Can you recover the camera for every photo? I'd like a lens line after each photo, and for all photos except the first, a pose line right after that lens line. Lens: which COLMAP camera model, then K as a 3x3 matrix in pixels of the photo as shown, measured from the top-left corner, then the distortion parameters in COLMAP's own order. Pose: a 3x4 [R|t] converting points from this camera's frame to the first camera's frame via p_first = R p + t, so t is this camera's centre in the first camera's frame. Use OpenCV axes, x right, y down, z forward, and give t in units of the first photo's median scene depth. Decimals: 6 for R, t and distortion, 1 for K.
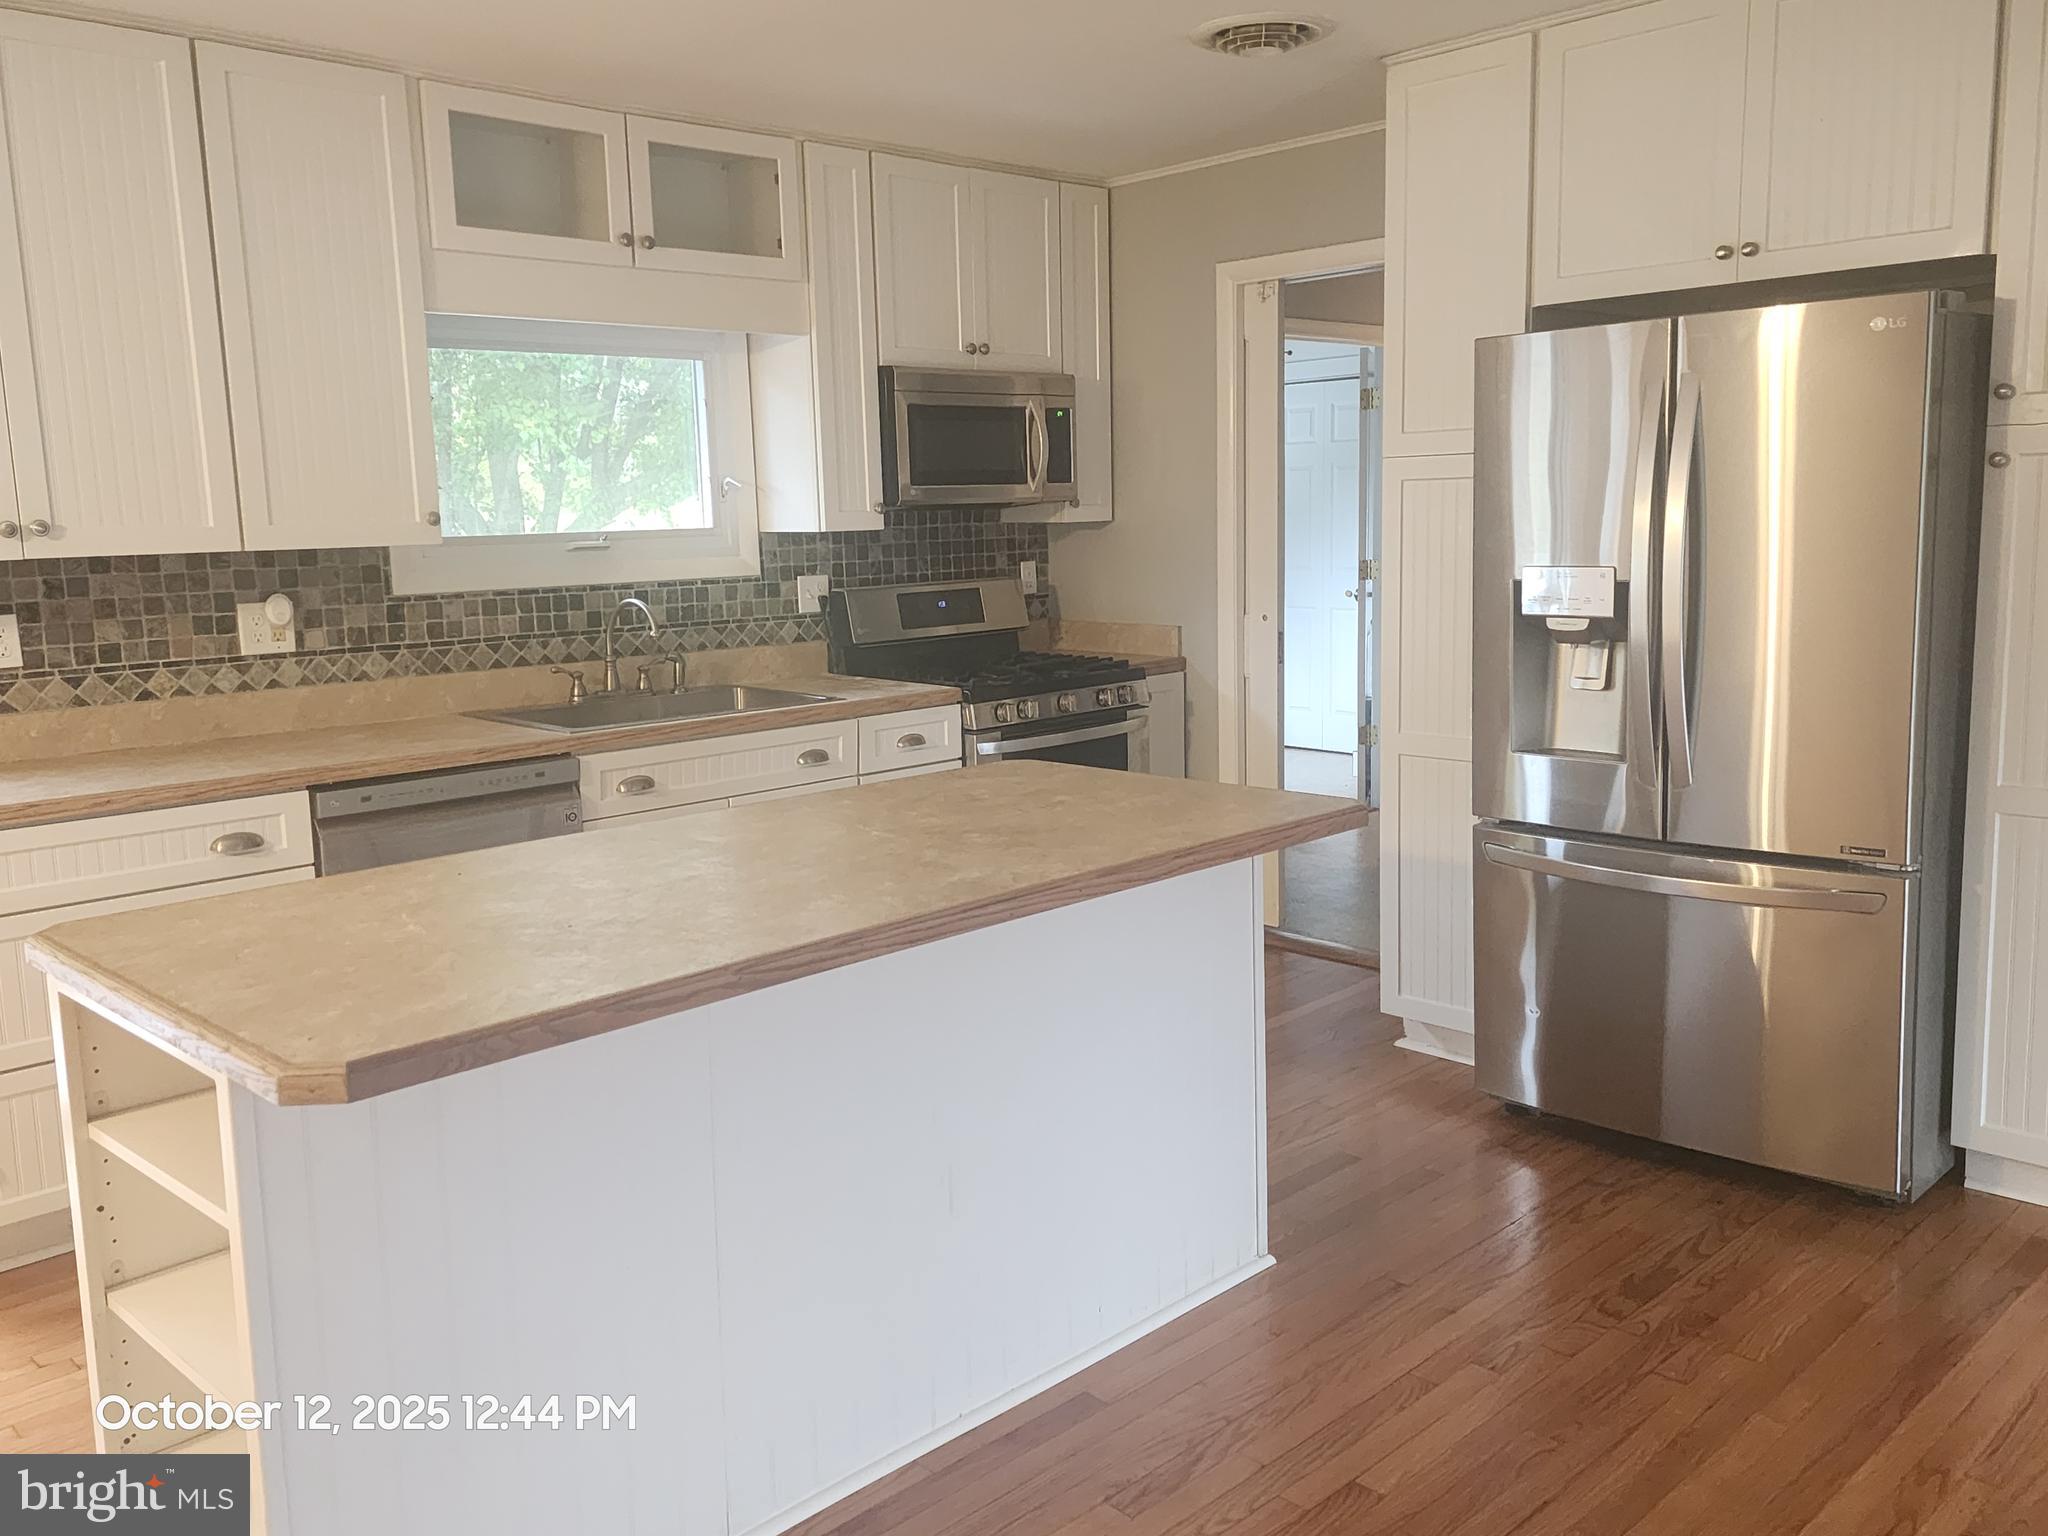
lens RADIAL K [[1657.3, 0, 1029.9], [0, 1657.3, 745.2], [0, 0, 1]] dist [0.090511, -0.095905]
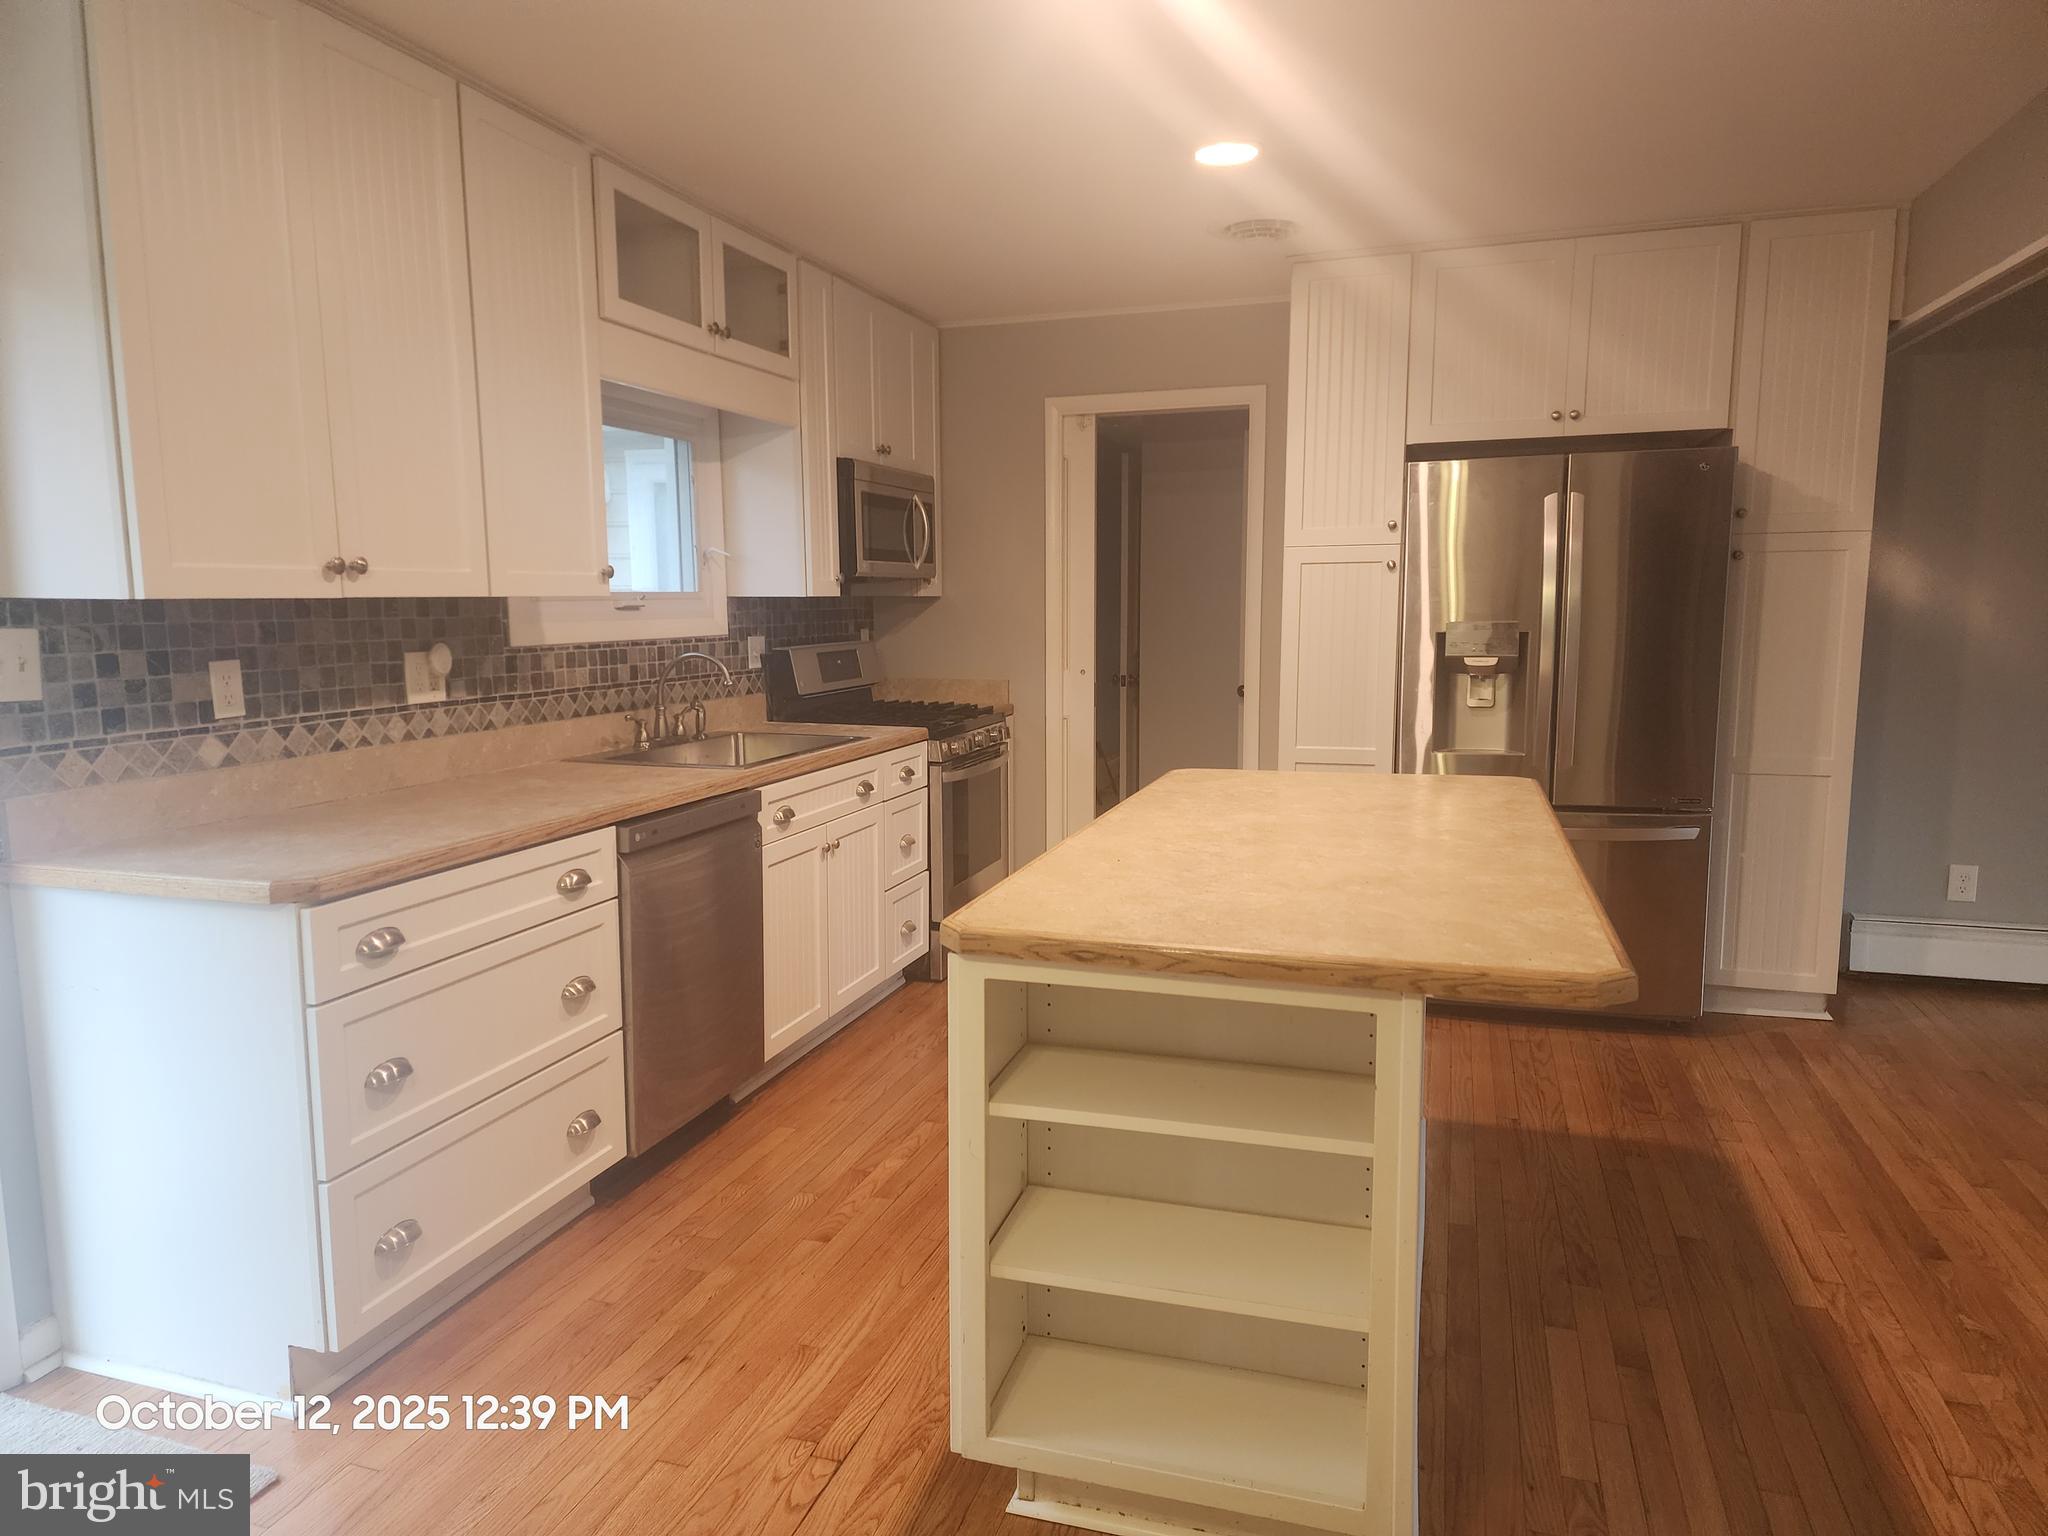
lens RADIAL K [[1346.0, 0, 1016.7], [0, 1346.0, 768.2], [0, 0, 1]] dist [0.104763, -0.097153]
pose [[0.884923, -0.040412, 0.463981, -0.478336], [0.052470, 0.998537, -0.013102, 0.012126], [-0.462772, 0.035939, 0.885748, 0.110288]]
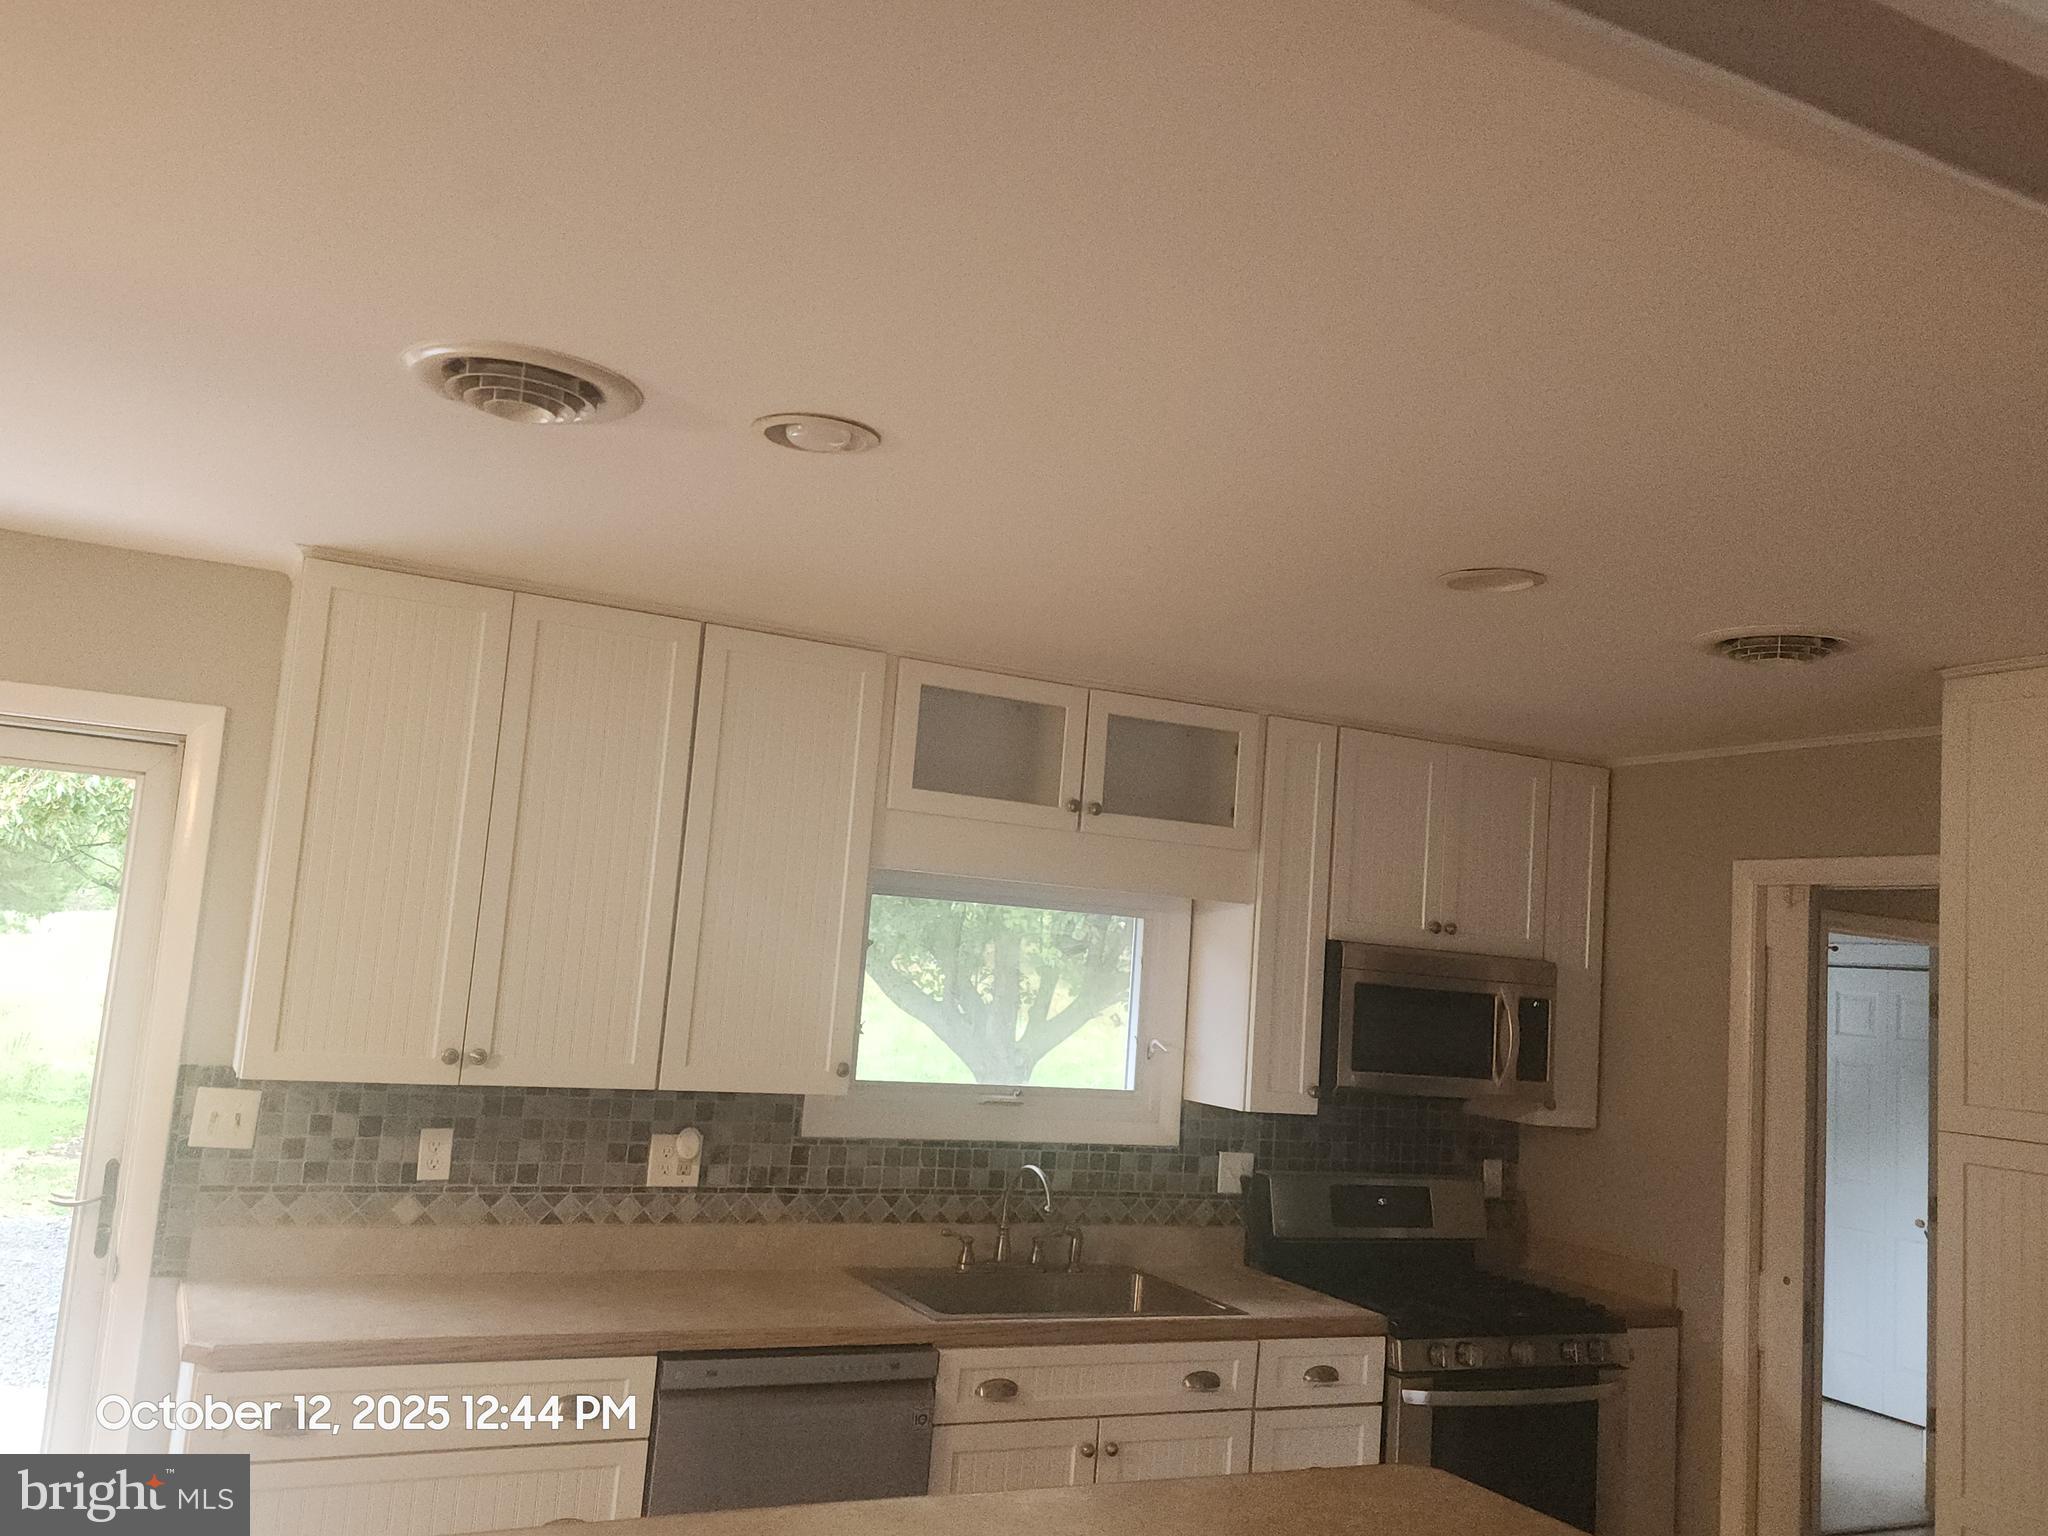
lens RADIAL K [[1663.3, 0, 1008.0], [0, 1663.3, 789.4], [0, 0, 1]] dist [0.131676, -0.199786]
pose [[0.946776, 0.062851, -0.315698, 0.033683], [-0.143009, 0.960777, -0.237606, -0.066549], [0.288382, 0.270107, 0.918628, 0.070293]]
